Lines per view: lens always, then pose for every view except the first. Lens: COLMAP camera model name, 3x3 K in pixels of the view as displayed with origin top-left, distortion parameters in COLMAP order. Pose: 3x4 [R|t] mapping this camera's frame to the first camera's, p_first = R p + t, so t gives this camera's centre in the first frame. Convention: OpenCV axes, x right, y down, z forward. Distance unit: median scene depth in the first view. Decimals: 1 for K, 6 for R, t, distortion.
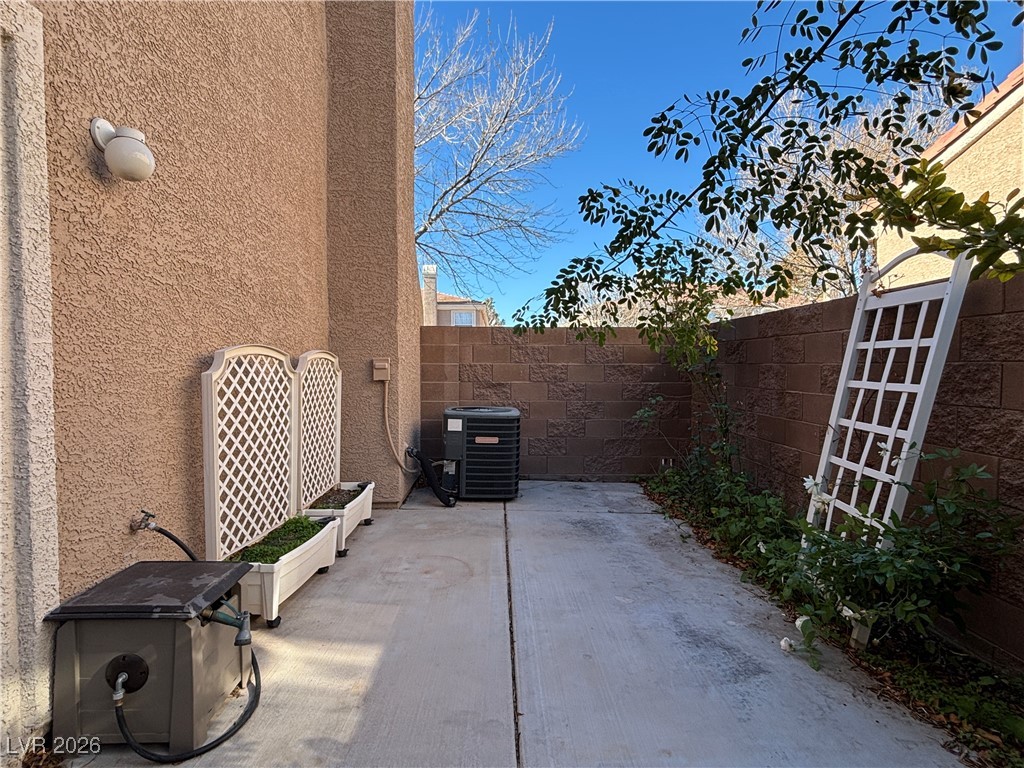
lens RADIAL K [[536.2, 0, 498.3], [0, 536.2, 388.7], [0, 0, 1]] dist [-0.011438, 0.000268]
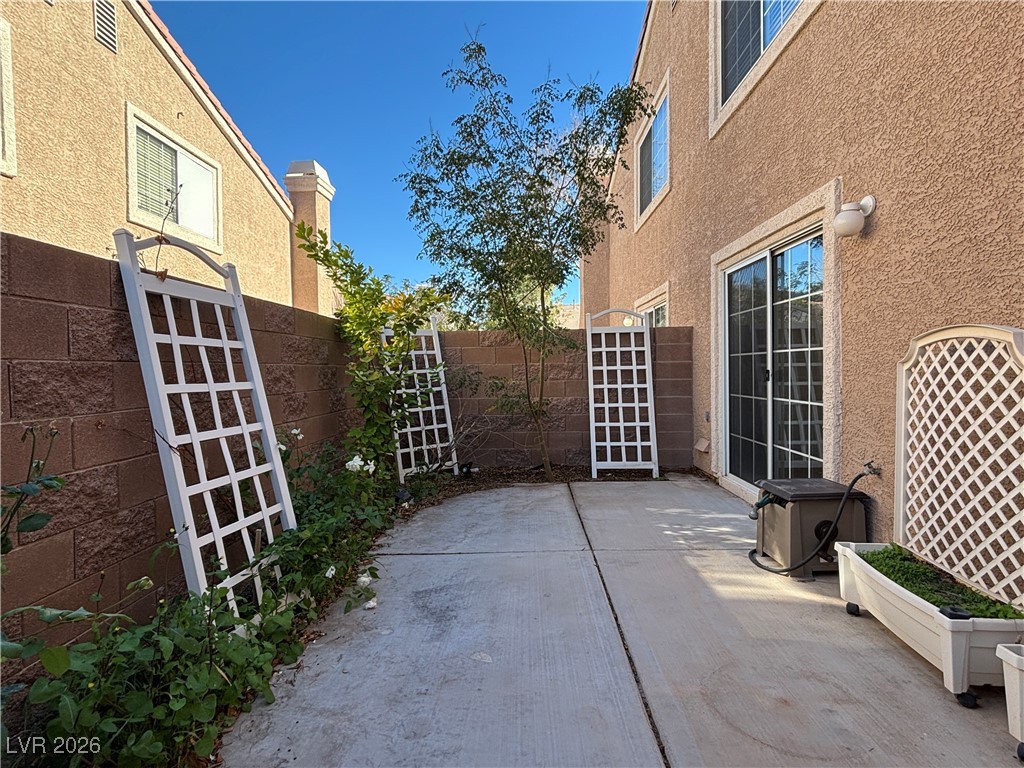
lens RADIAL K [[536.2, 0, 498.3], [0, 536.2, 388.7], [0, 0, 1]] dist [-0.011438, 0.000268]
pose [[-0.998302, 0.013891, 0.056578, 0.187290], [0.018459, 0.996541, 0.081032, -0.073340], [-0.055256, 0.081939, -0.995104, 2.028122]]
